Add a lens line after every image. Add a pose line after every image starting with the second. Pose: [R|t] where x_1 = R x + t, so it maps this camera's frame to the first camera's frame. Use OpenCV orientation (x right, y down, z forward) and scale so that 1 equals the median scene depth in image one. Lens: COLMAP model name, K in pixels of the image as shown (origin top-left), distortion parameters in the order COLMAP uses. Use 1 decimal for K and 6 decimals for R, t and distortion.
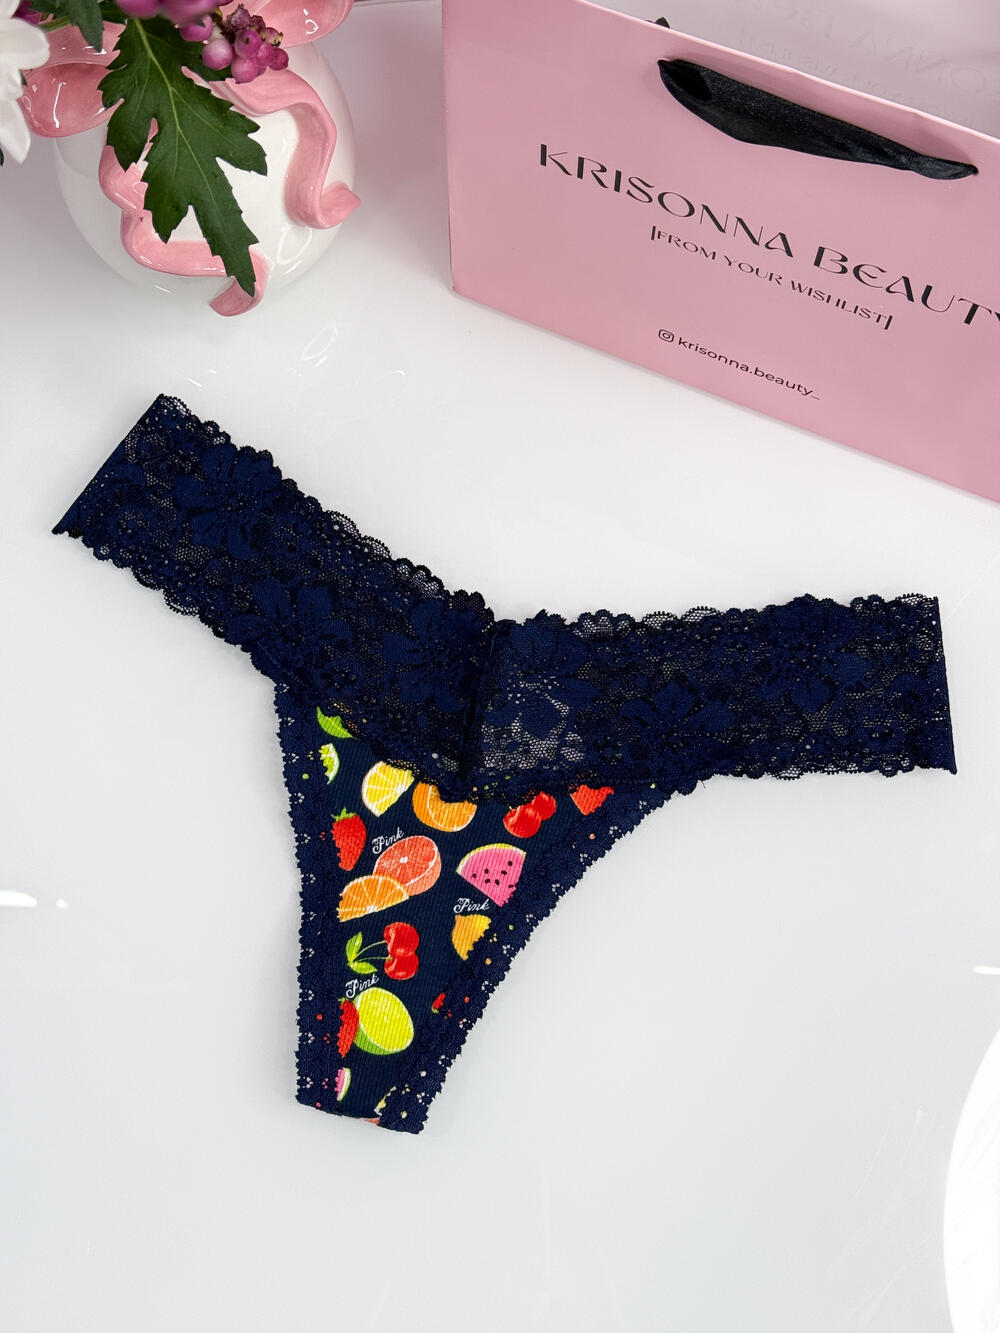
lens RADIAL K [[1841.3, 0, 501.1], [0, 1841.3, 681.5], [0, 0, 1]] dist [0.260889, -0.599150]
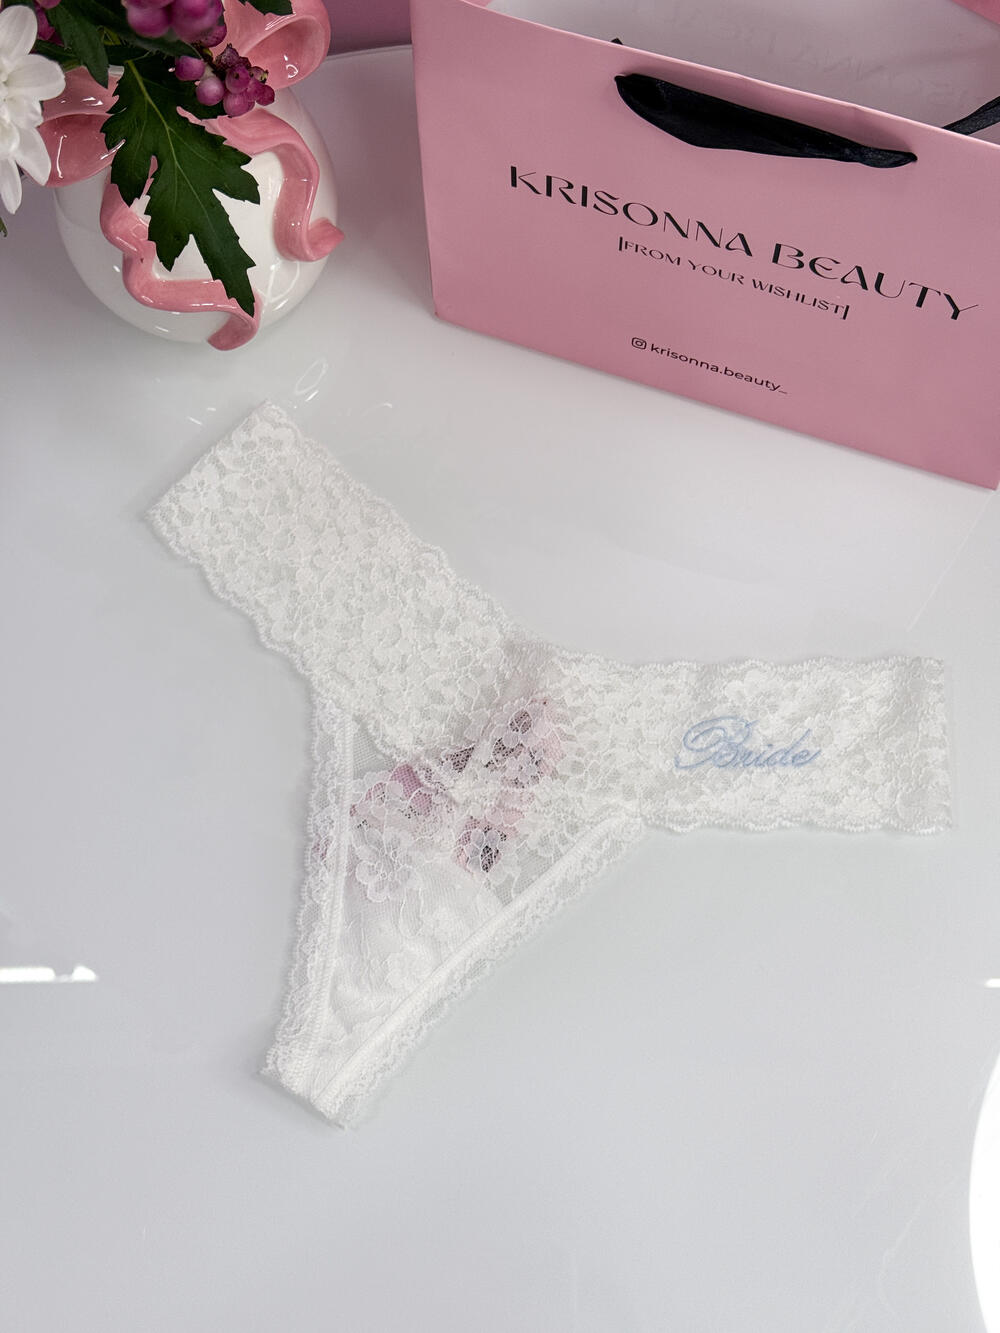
lens RADIAL K [[1841.3, 0, 501.1], [0, 1841.3, 681.5], [0, 0, 1]] dist [0.260889, -0.599150]
pose [[0.998044, -0.062293, 0.005212, -0.008421], [0.062453, 0.997227, -0.040473, 0.051269], [-0.002676, 0.040719, 0.999167, -0.059420]]
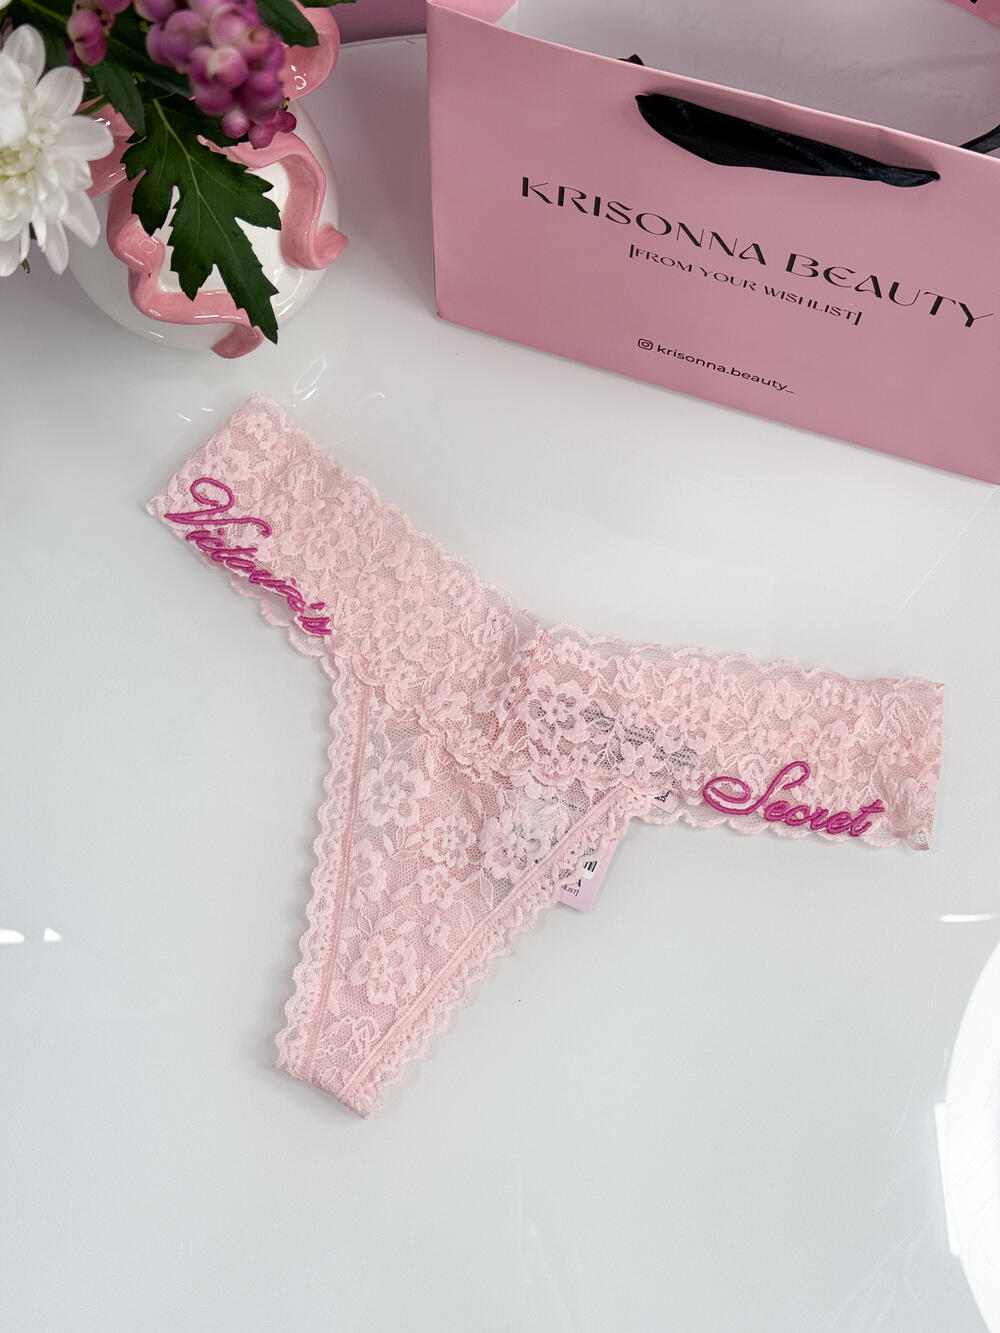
lens RADIAL K [[1841.3, 0, 501.1], [0, 1841.3, 681.5], [0, 0, 1]] dist [0.260889, -0.599150]
pose [[0.995824, -0.083722, 0.036403, -0.054963], [0.083644, 0.996489, 0.003675, -0.006032], [-0.036583, -0.000614, 0.999330, -0.064354]]
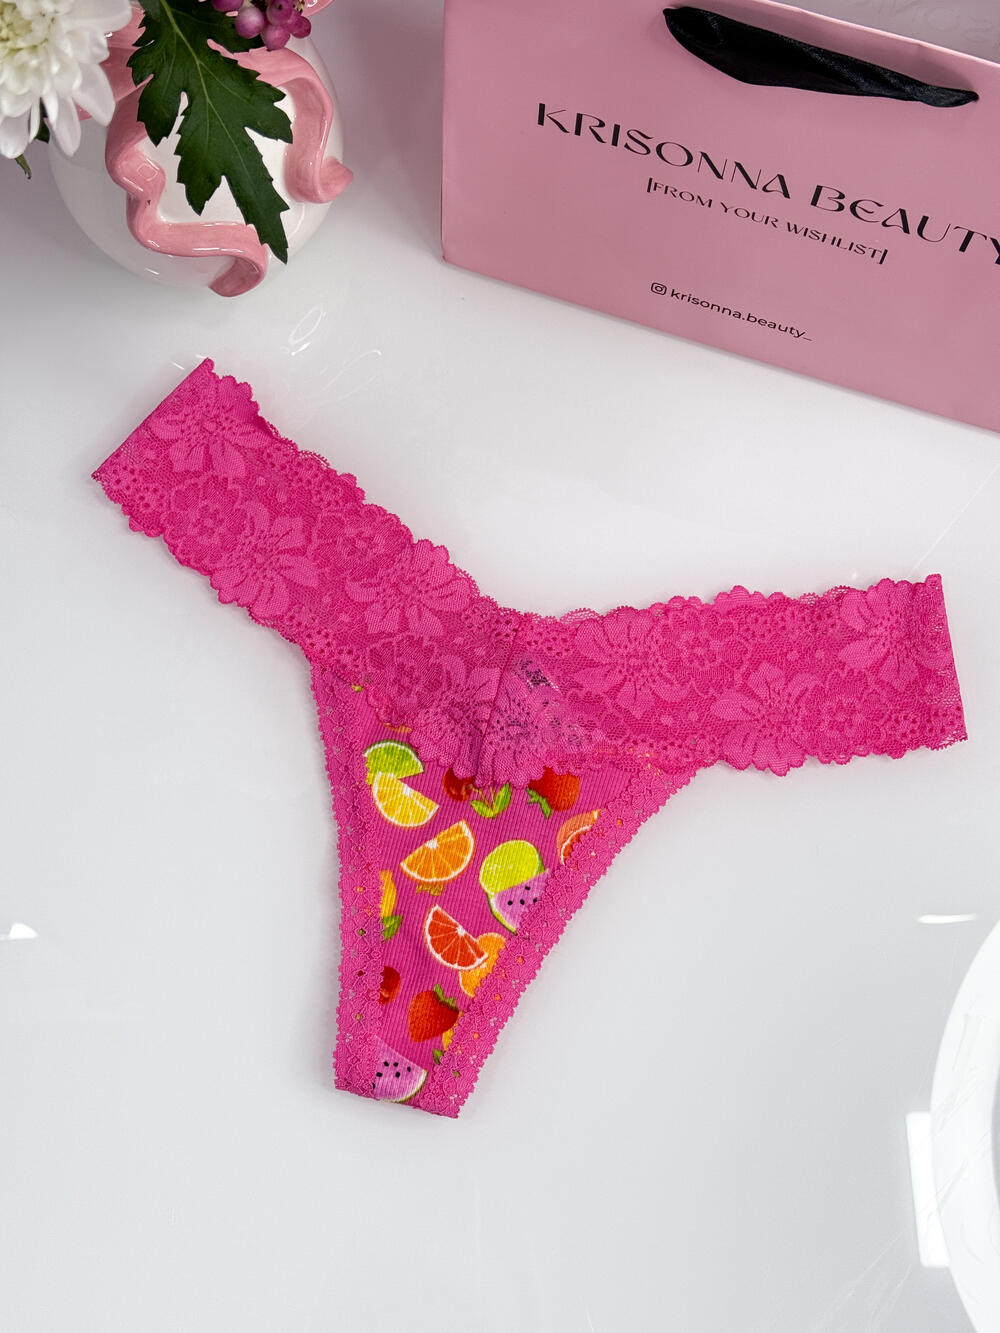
lens RADIAL K [[1841.3, 0, 501.1], [0, 1841.3, 681.5], [0, 0, 1]] dist [0.260889, -0.599150]
pose [[0.995578, -0.074452, 0.057287, -0.083933], [0.074839, 0.997185, -0.004637, 0.032882], [-0.056780, 0.008904, 0.998347, -0.023214]]
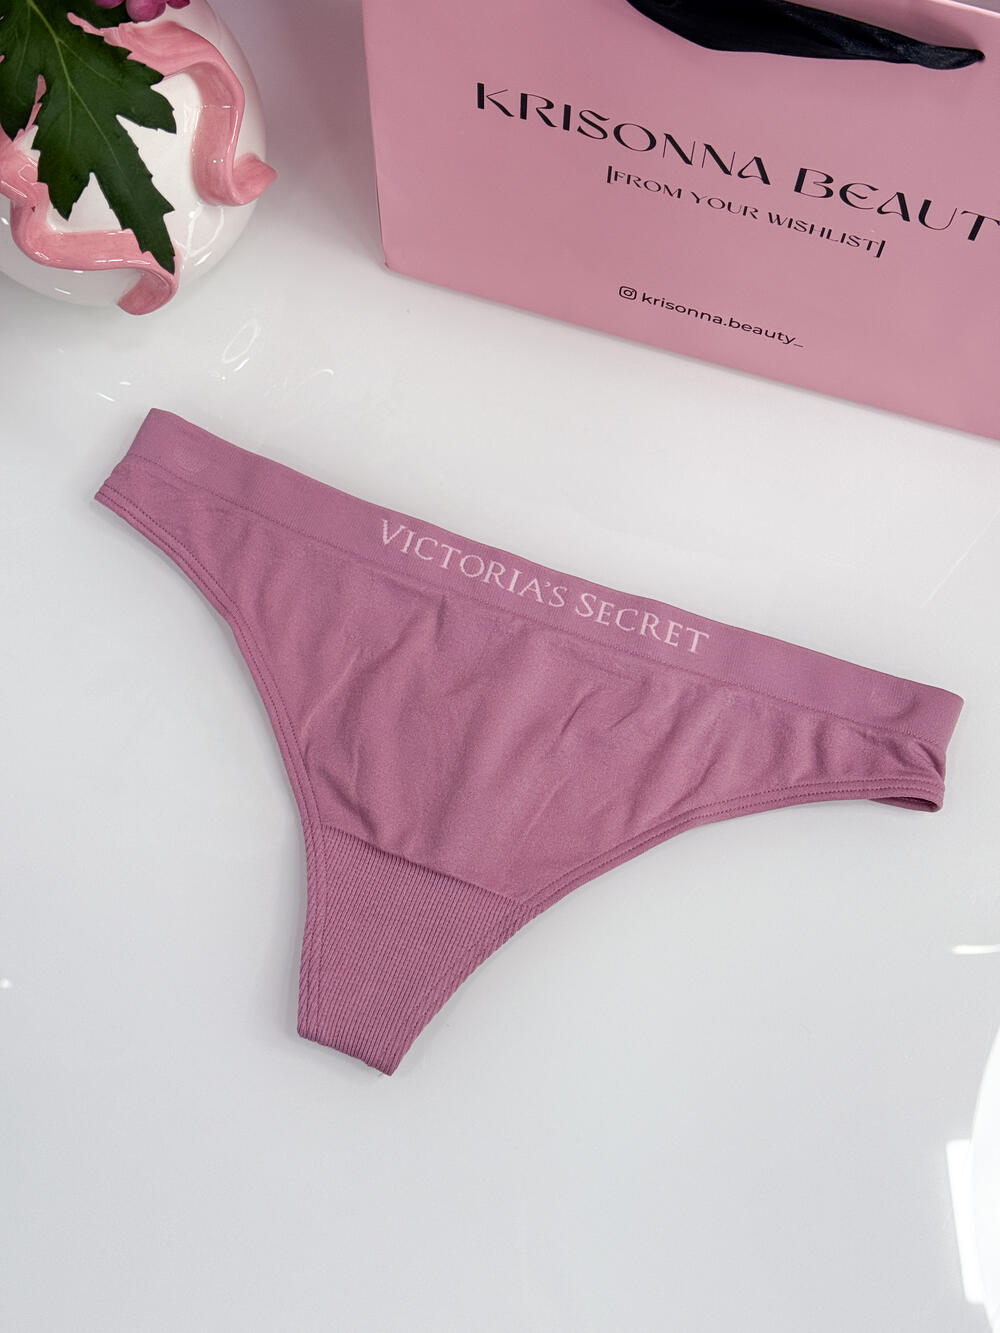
lens RADIAL K [[1839.6, 0, 500.0], [0, 1839.6, 666.5], [0, 0, 1]] dist [0.272212, -0.669435]
pose [[0.994190, -0.098665, 0.043021, -0.034426], [0.099547, 0.994854, -0.018854, 0.006603], [-0.040939, 0.023027, 0.998896, 0.118622]]
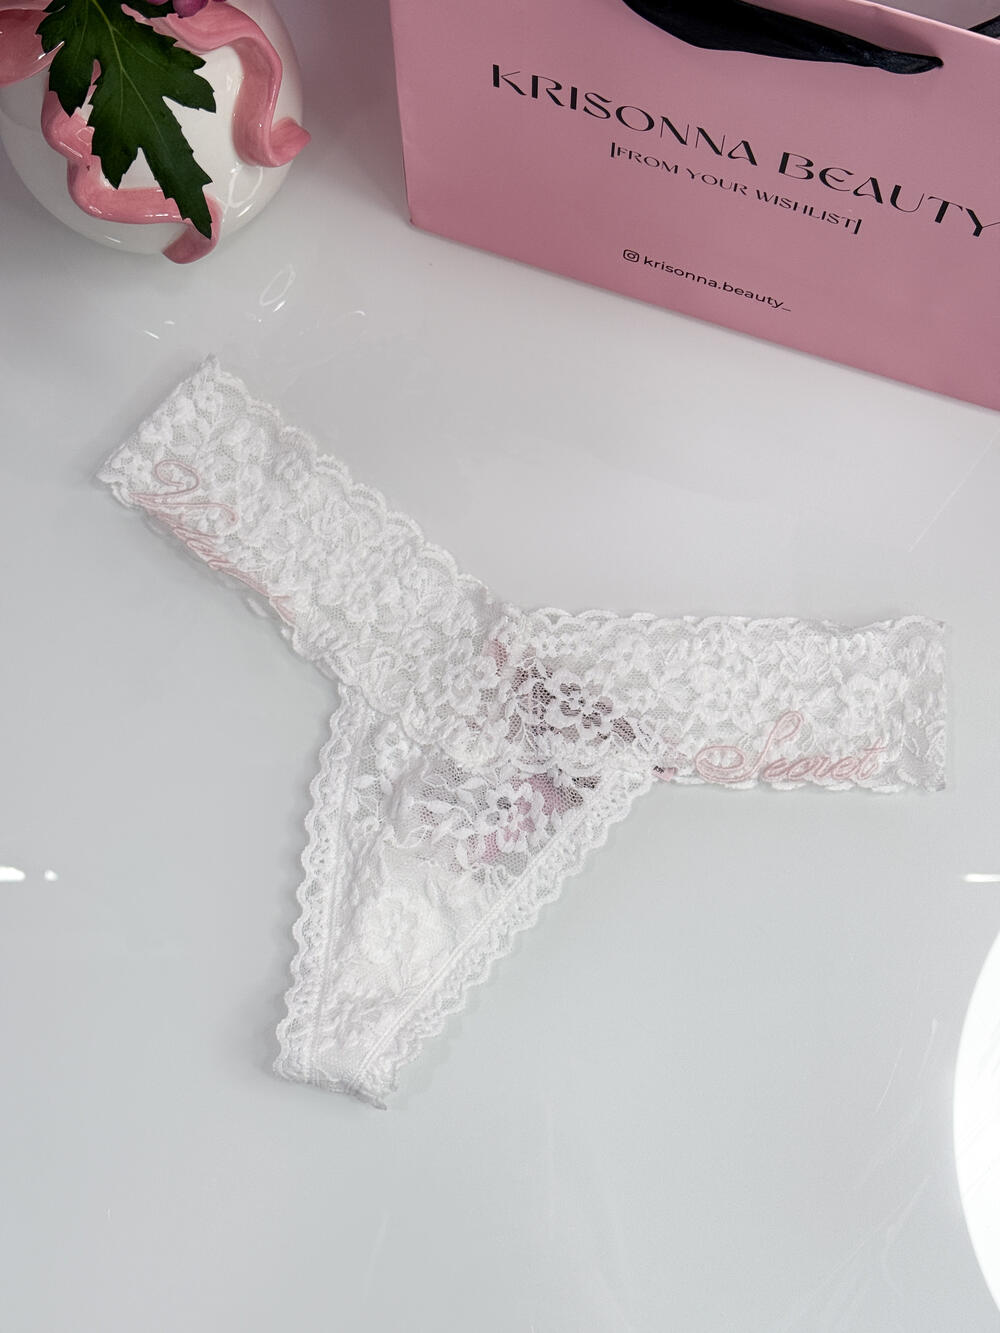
lens RADIAL K [[1839.6, 0, 500.0], [0, 1839.6, 666.5], [0, 0, 1]] dist [0.272212, -0.669435]
pose [[0.997727, -0.065858, 0.014275, -0.009821], [0.065524, 0.997593, 0.022669, 0.003958], [-0.015734, -0.021683, 0.999641, 0.015948]]
